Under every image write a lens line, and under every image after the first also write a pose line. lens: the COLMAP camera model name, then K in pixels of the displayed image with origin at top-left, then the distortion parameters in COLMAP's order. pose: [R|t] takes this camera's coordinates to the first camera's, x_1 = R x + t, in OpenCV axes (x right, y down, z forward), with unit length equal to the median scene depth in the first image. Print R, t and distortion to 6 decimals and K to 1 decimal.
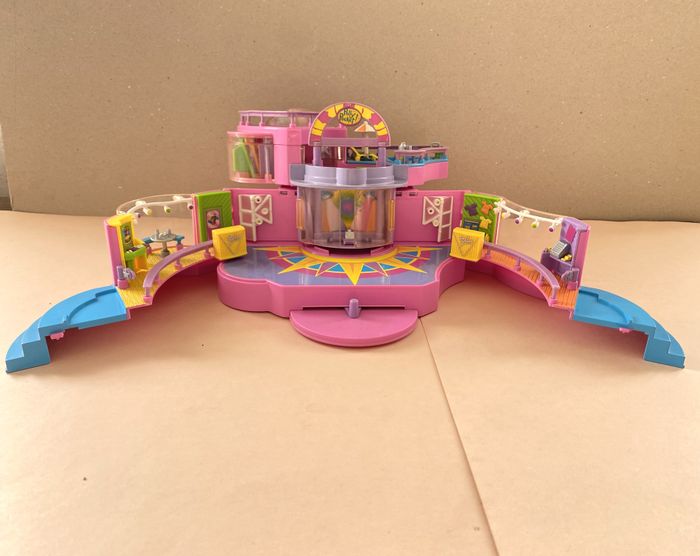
lens RADIAL K [[561.2, 0, 350.0], [0, 561.2, 278.0], [0, 0, 1]] dist [0.002968, 0.000215]
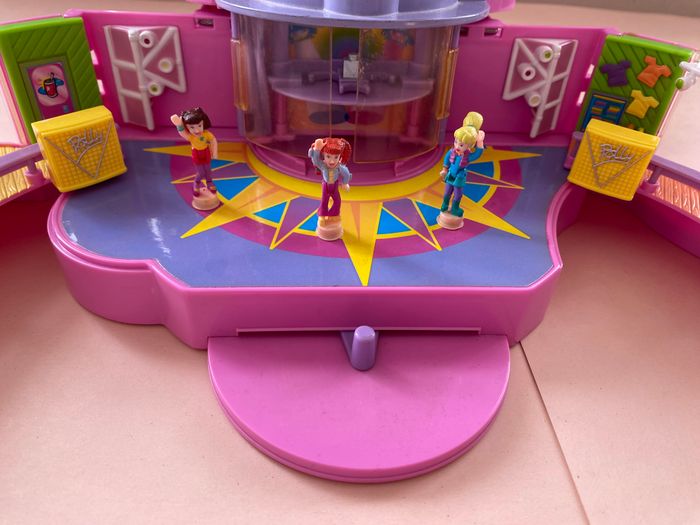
lens RADIAL K [[551.6, 0, 350.0], [0, 551.6, 262.5], [0, 0, 1]] dist [-0.038926, -0.000964]
pose [[0.999551, 0.008300, 0.028776, -0.013262], [-0.016916, 0.949354, 0.313751, -0.110984], [-0.024715, -0.314097, 0.949069, 0.535440]]
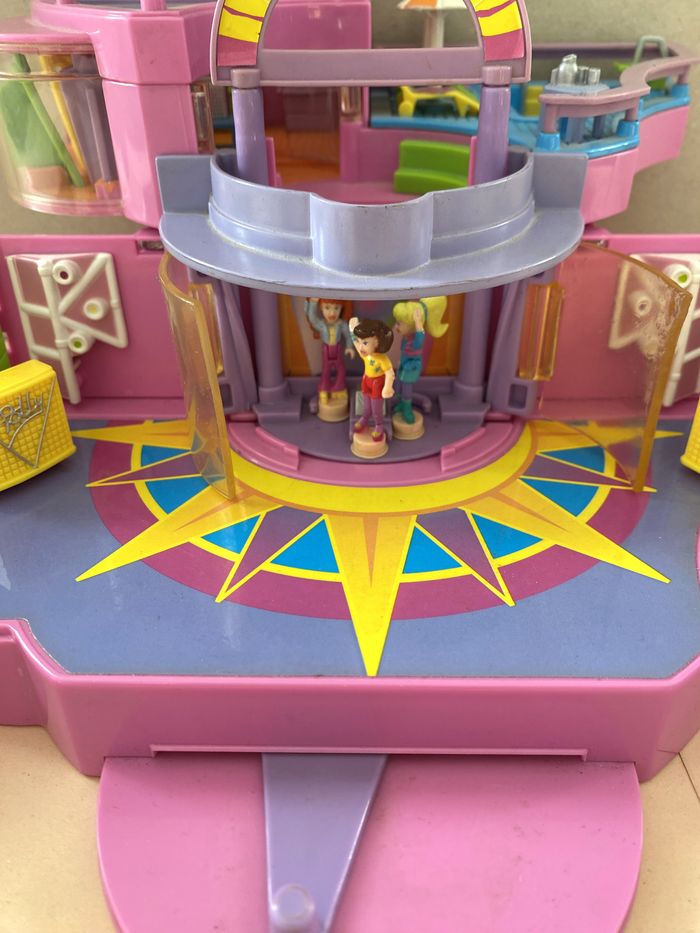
lens RADIAL K [[713.4, 0, 349.5], [0, 713.4, 442.7], [0, 0, 1]] dist [0.002901, -0.082133]
pose [[0.996693, -0.001125, -0.081250, 0.020200], [0.014140, 0.987050, 0.159791, -0.109305], [0.080018, -0.160411, 0.983801, 0.629576]]
